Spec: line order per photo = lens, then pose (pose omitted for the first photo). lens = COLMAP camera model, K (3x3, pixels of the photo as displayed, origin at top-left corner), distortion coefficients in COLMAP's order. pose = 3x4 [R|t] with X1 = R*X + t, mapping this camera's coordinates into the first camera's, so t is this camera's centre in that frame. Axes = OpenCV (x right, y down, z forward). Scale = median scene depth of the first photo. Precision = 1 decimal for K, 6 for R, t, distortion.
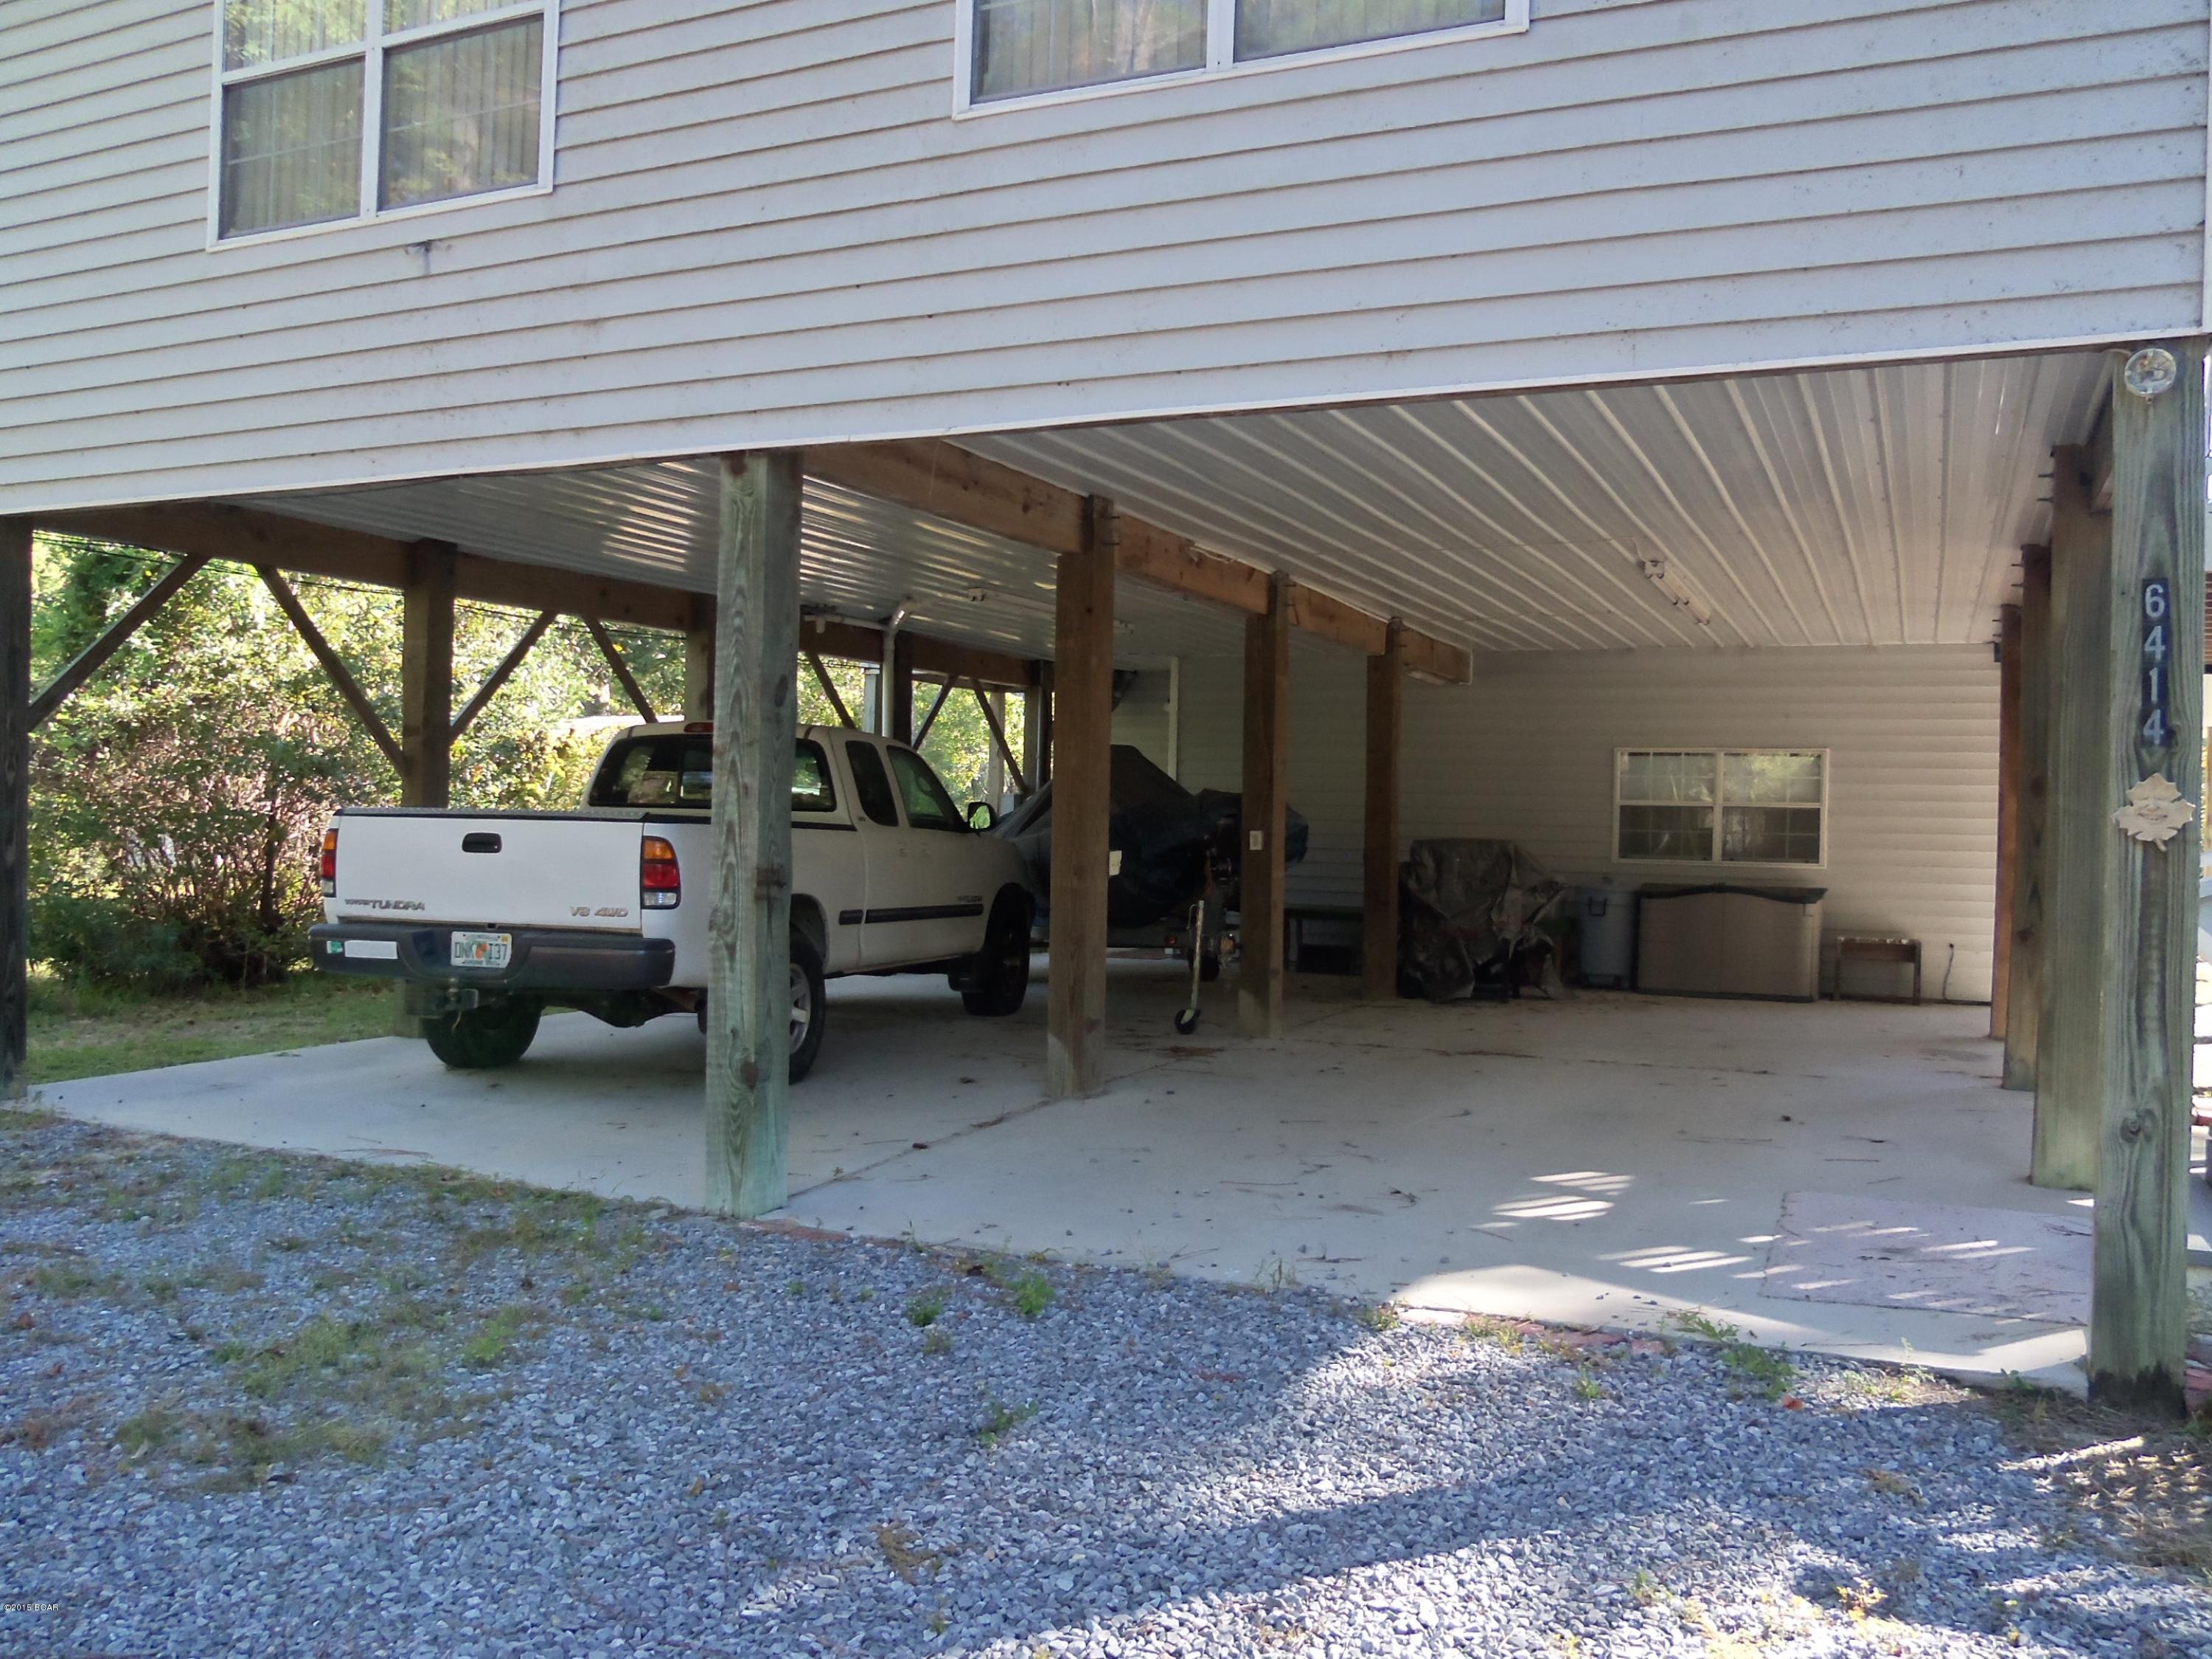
lens RADIAL K [[1804.3, 0, 1095.4], [0, 1804.3, 815.4], [0, 0, 1]] dist [-0.067694, 0.039082]
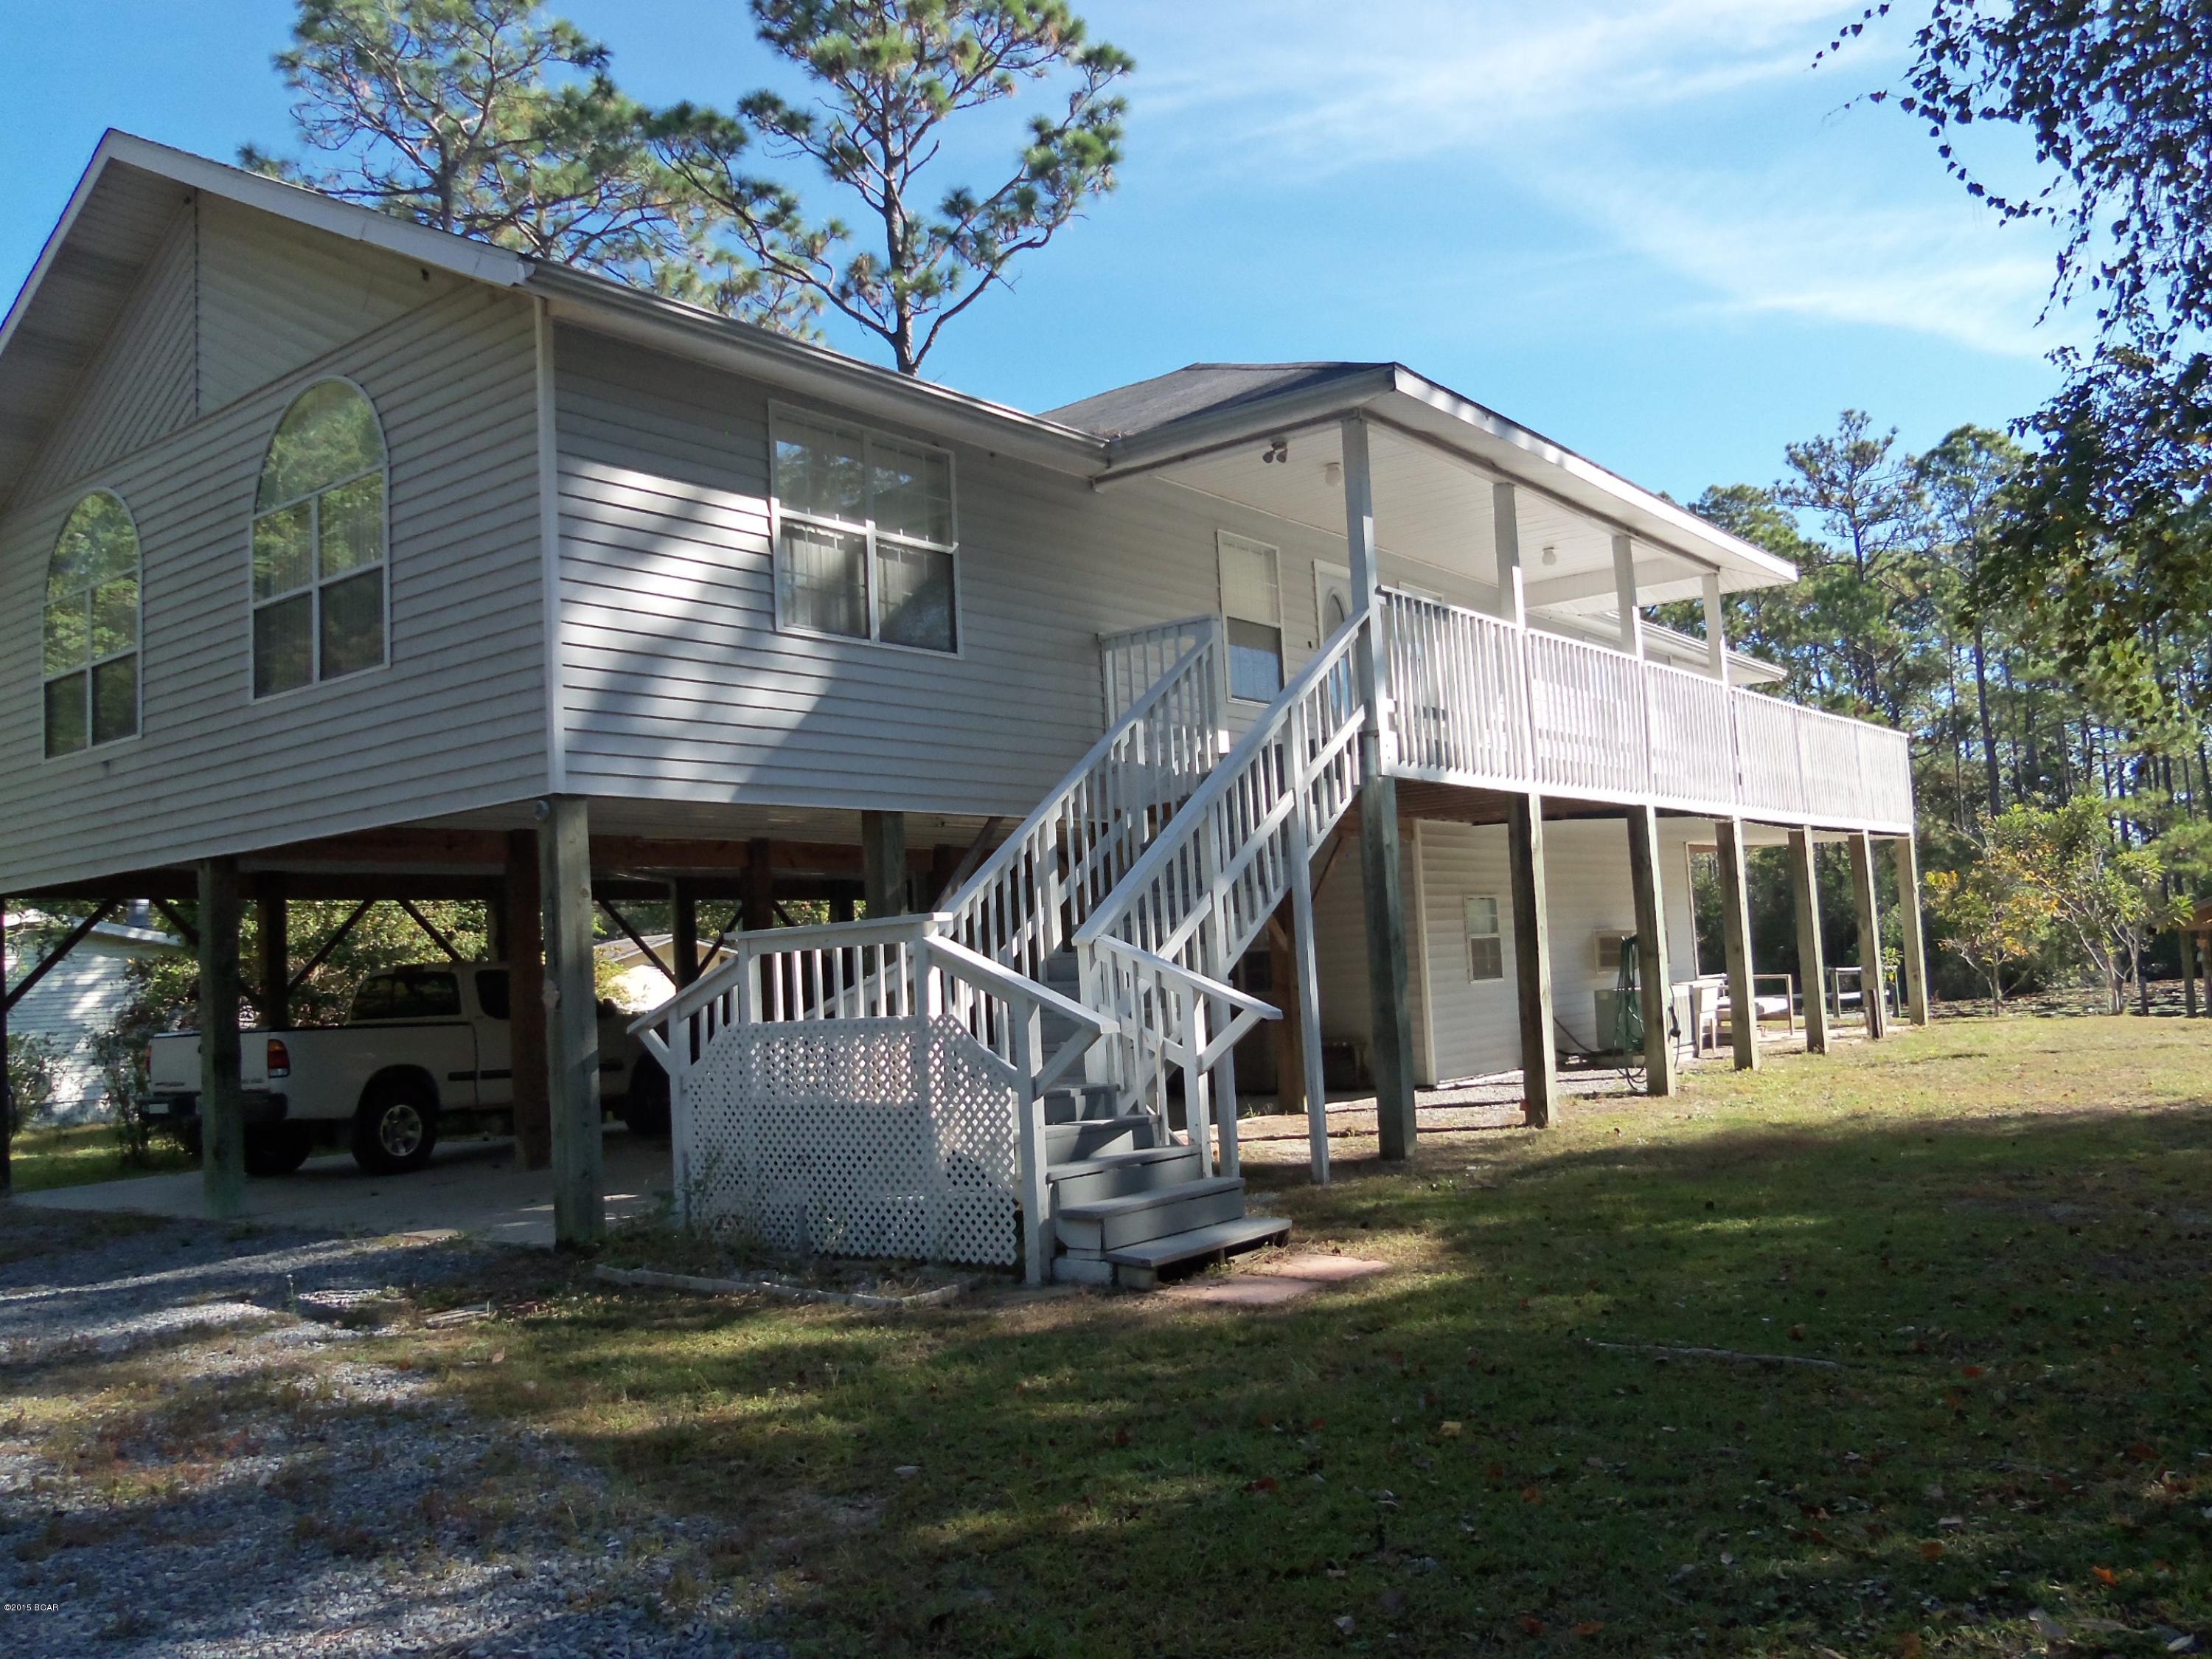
lens RADIAL K [[1804.3, 0, 1092.5], [0, 1804.3, 825.2], [0, 0, 1]] dist [-0.067694, 0.039082]
pose [[0.972216, -0.096053, -0.213469, 0.953232], [0.078684, 0.992969, -0.088444, 0.020211], [0.220464, 0.069190, 0.972938, -0.611824]]
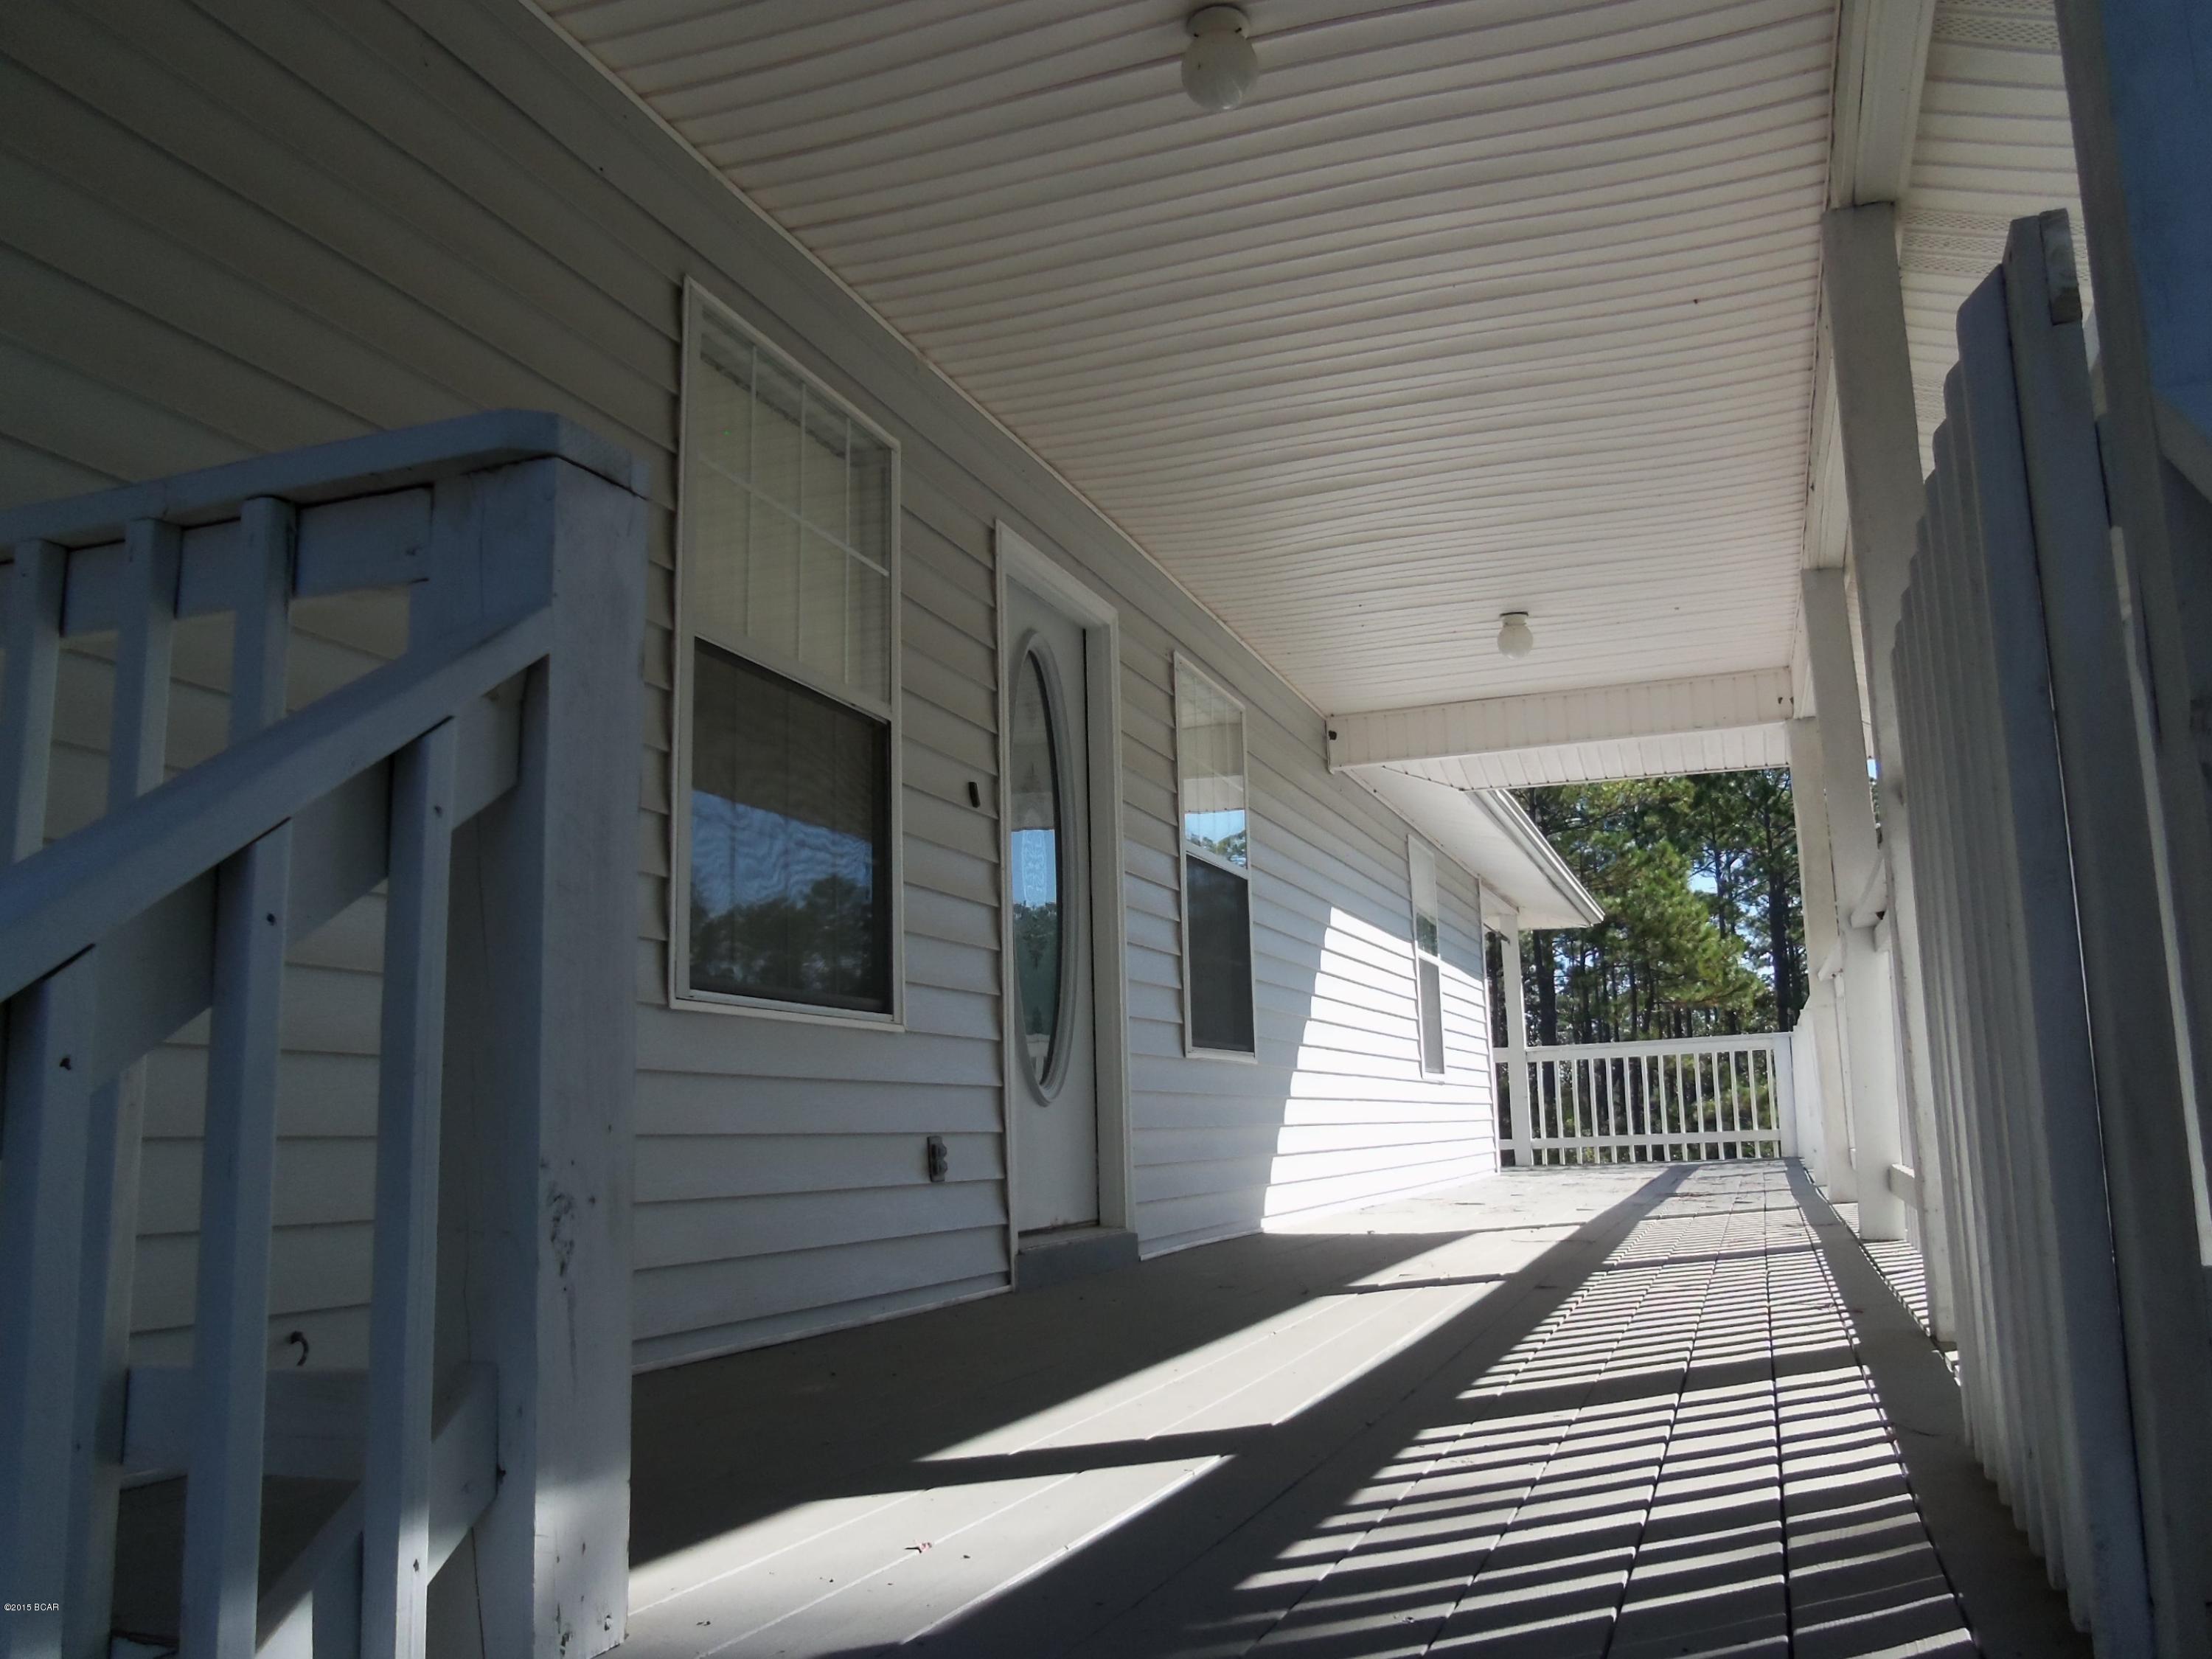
lens RADIAL K [[1804.3, 0, 1104.8], [0, 1804.3, 820.9], [0, 0, 1]] dist [-0.067694, 0.039082]
pose [[0.995105, -0.032080, 0.093472, 0.760445], [0.047430, 0.984825, -0.166944, -0.235922], [-0.086698, 0.170560, 0.981526, 0.844073]]
